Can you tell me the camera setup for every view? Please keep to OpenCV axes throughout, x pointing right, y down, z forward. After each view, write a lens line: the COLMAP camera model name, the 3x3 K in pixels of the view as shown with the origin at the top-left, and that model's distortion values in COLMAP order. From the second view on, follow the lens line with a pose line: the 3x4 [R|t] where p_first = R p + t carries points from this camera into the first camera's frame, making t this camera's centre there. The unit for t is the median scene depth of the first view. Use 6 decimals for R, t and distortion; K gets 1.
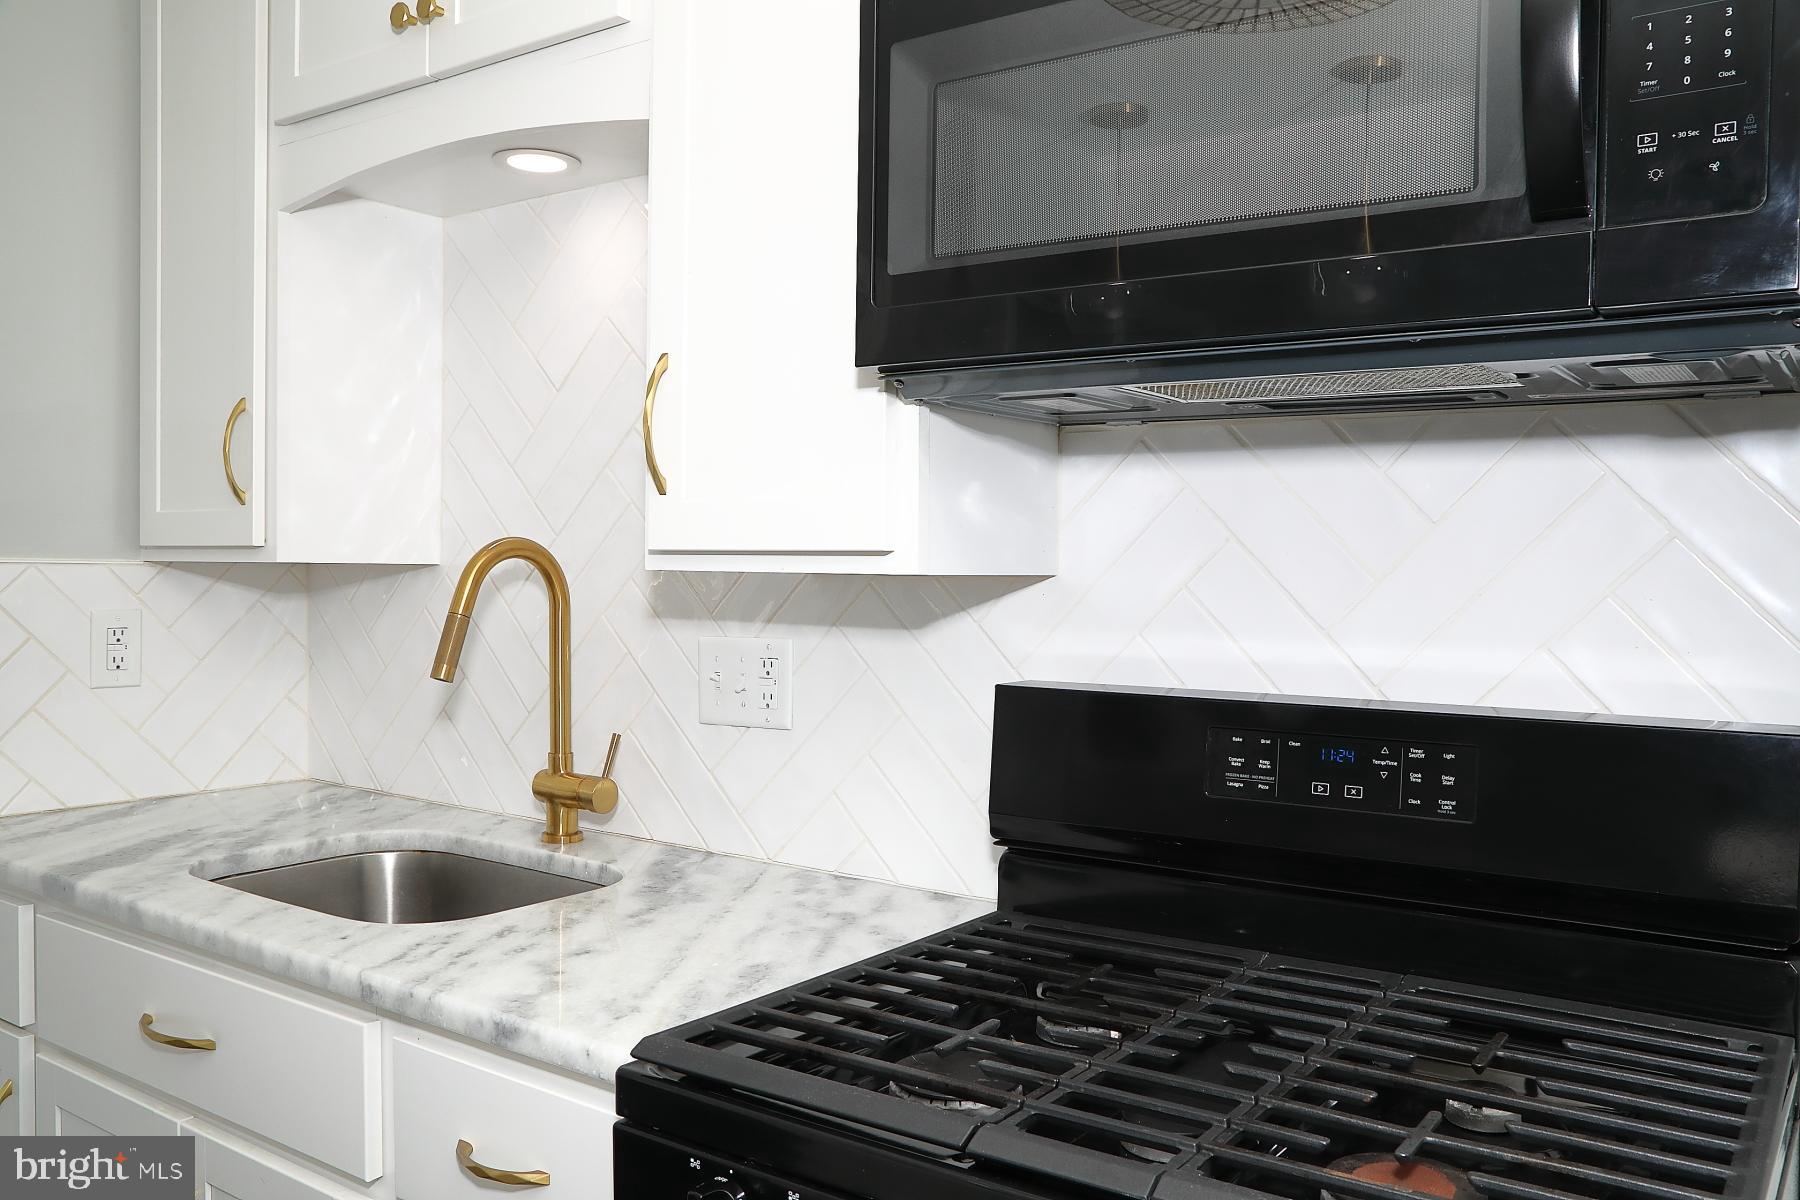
lens RADIAL K [[1467.6, 0, 900.0], [0, 1467.6, 600.0], [0, 0, 1]] dist [-0.065747, 0.091040]
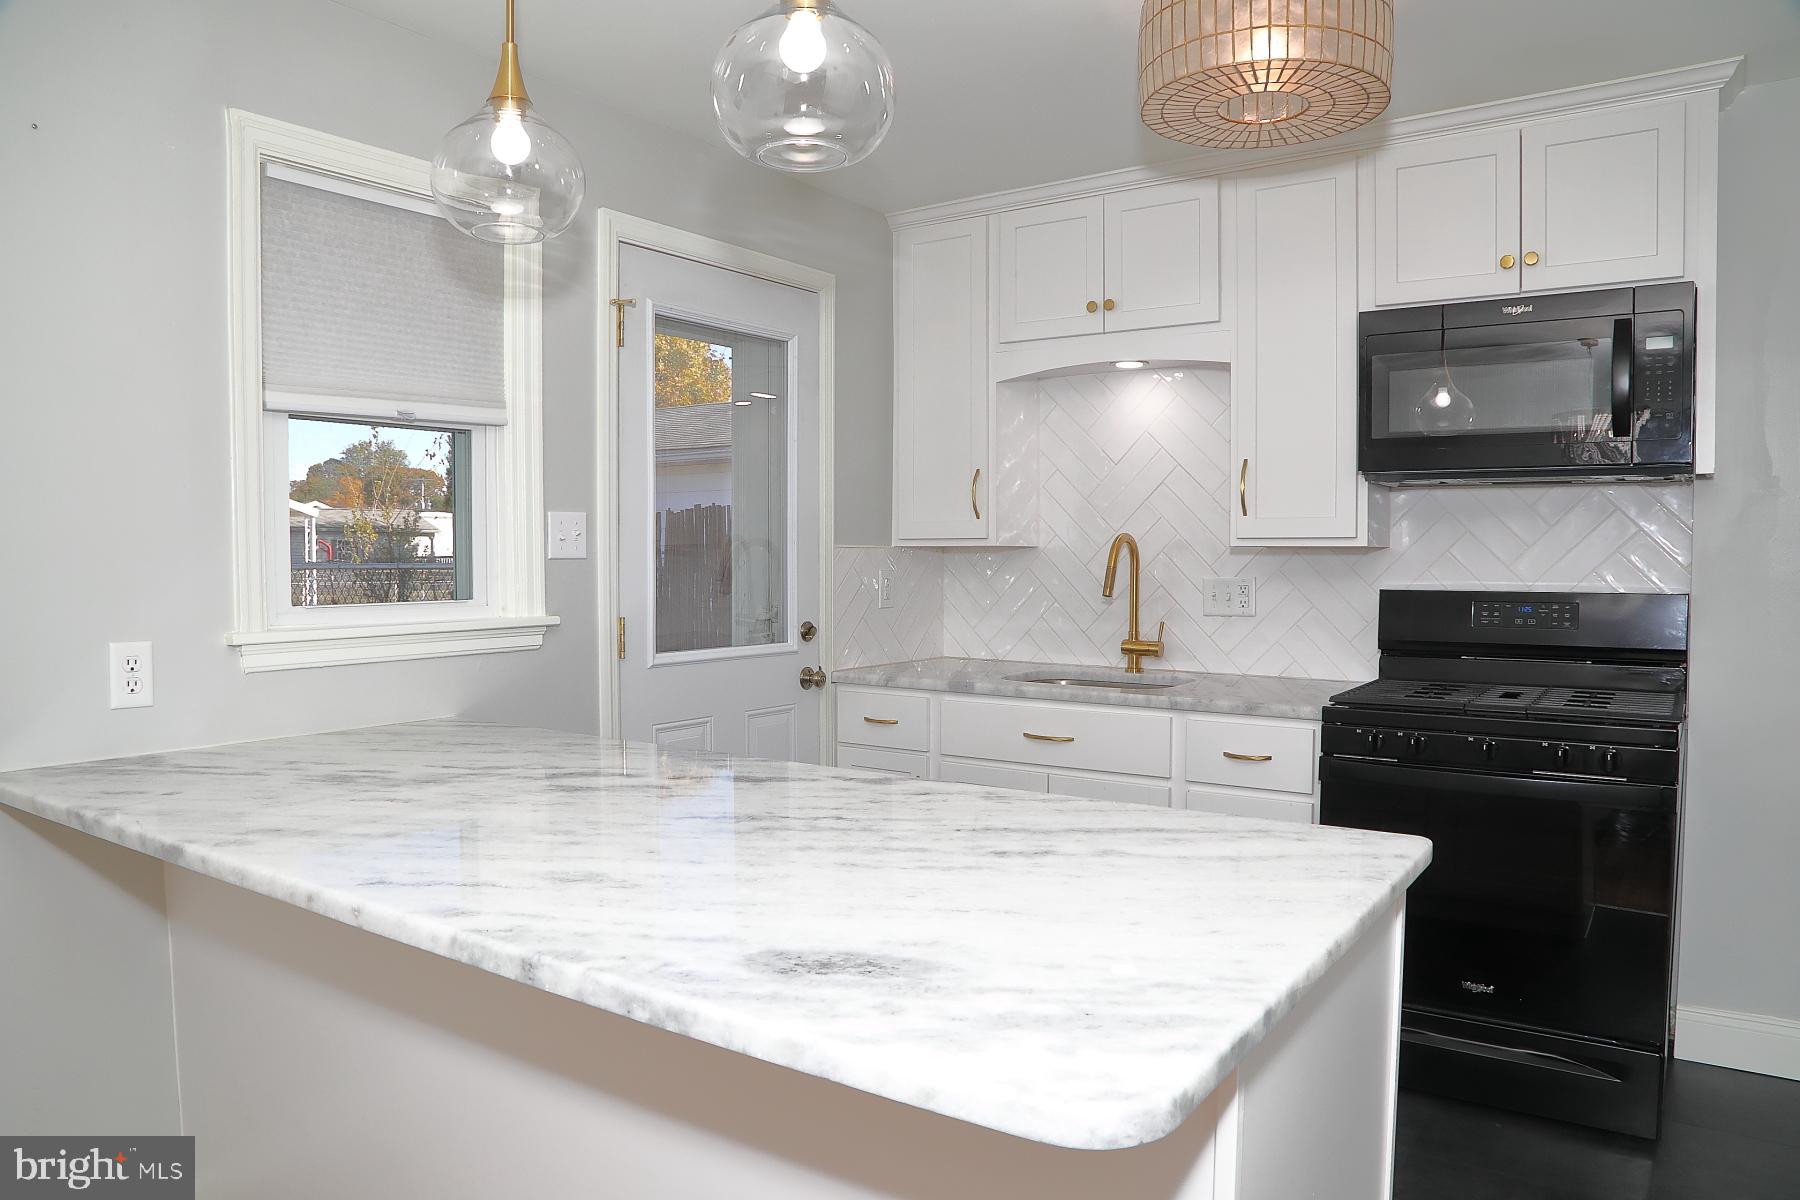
lens RADIAL K [[1238.1, 0, 895.4], [0, 1238.1, 606.5], [0, 0, 1]] dist [-0.129563, 0.083016]
pose [[0.999895, -0.010732, 0.009780, -0.791927], [0.010565, 0.999801, 0.016920, 0.041918], [-0.009960, -0.016814, 0.999809, -1.101373]]
